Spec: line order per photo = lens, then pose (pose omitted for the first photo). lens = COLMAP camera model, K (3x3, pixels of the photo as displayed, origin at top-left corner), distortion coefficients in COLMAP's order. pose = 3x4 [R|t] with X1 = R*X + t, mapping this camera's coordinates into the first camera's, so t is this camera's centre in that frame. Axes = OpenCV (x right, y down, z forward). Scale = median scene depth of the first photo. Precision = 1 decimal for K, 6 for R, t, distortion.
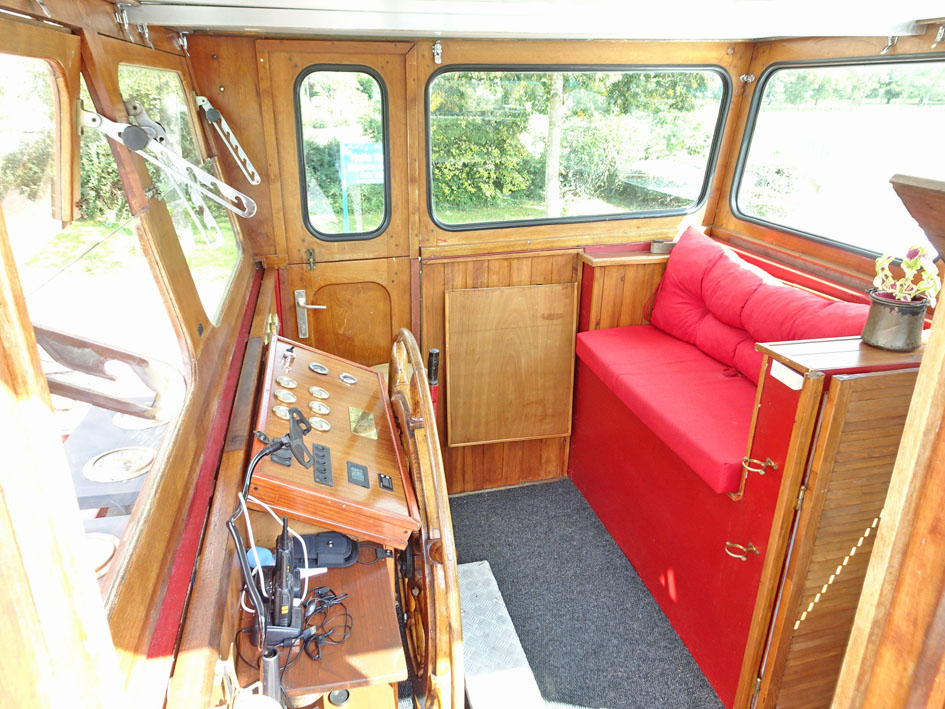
lens RADIAL K [[668.1, 0, 471.2], [0, 668.1, 355.7], [0, 0, 1]] dist [0.015398, -0.007555]
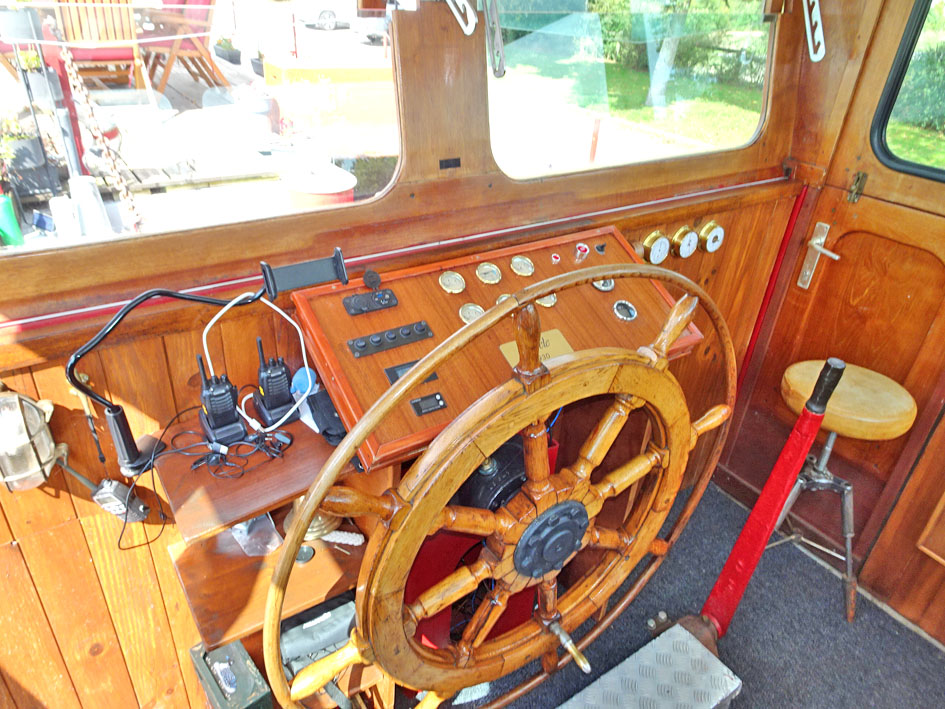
lens RADIAL K [[668.1, 0, 469.2], [0, 668.1, 354.4], [0, 0, 1]] dist [0.015398, -0.007555]
pose [[0.361514, 0.487951, -0.794488, 0.253155], [-0.392109, 0.852669, 0.345263, -0.077895], [0.845907, 0.186709, 0.499582, 0.335776]]
